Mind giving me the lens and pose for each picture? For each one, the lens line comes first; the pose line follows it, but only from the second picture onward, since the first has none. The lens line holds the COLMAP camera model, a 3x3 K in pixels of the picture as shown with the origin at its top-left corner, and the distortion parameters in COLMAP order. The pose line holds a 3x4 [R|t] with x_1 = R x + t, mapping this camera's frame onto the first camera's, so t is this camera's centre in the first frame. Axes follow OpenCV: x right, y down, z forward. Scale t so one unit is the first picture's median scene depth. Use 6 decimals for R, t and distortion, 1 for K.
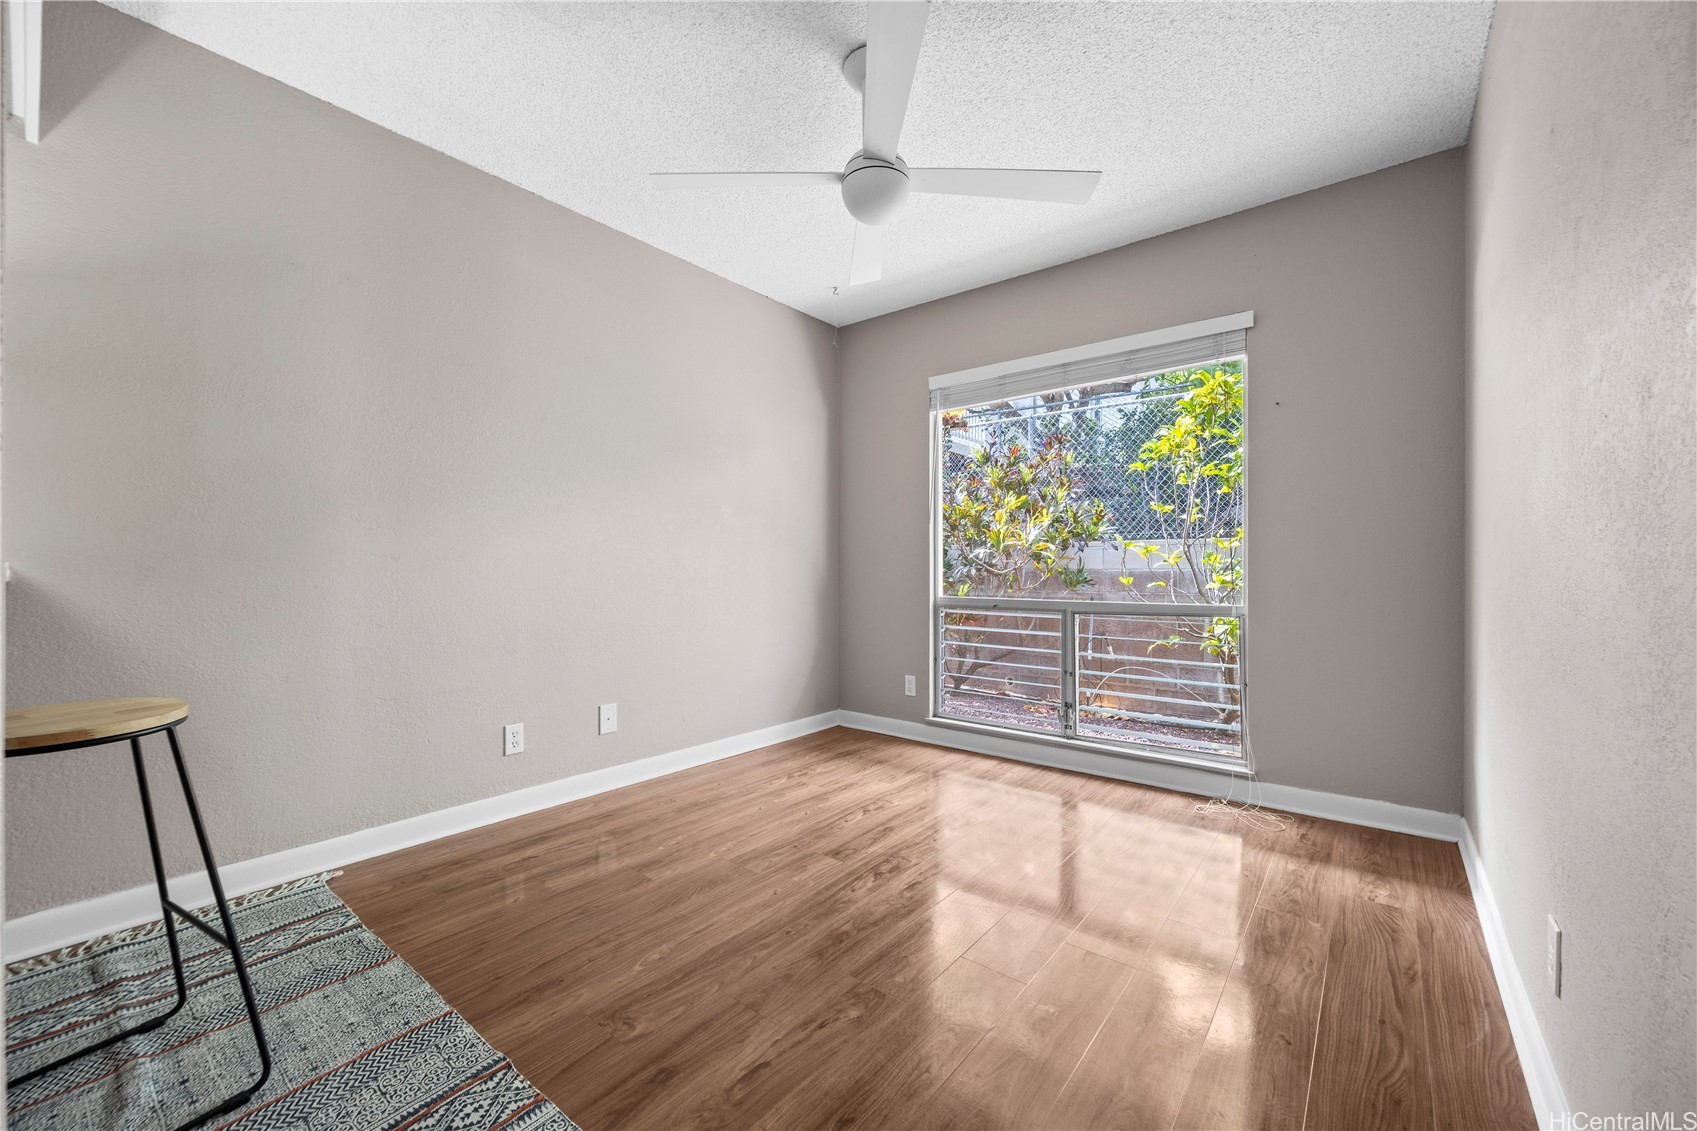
lens RADIAL K [[658.5, 0, 849.3], [0, 658.5, 563.5], [0, 0, 1]] dist [-0.002130, 0.000154]
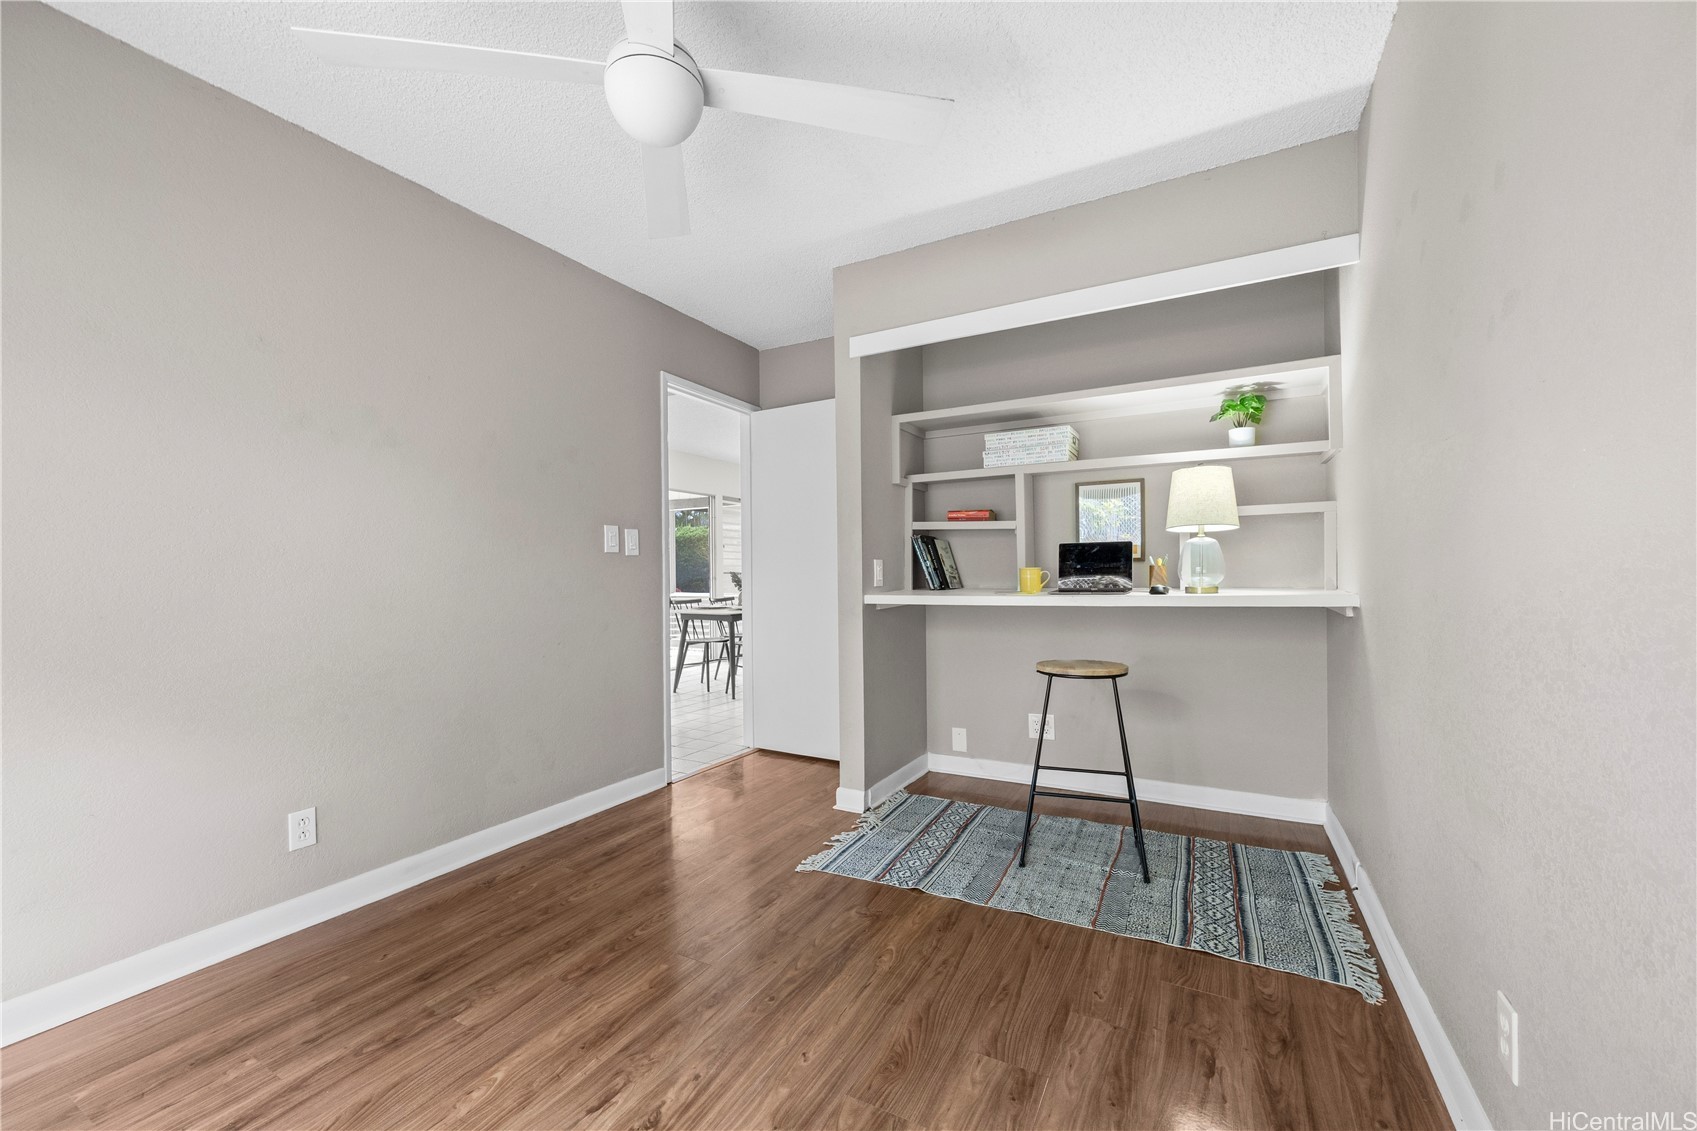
lens RADIAL K [[658.5, 0, 848.5], [0, 658.5, 566.7], [0, 0, 1]] dist [-0.002130, 0.000154]
pose [[-0.982748, 0.006567, -0.184831, -0.030517], [0.007246, 0.999969, -0.002995, -0.056579], [0.184806, -0.004282, -0.982766, 1.951725]]
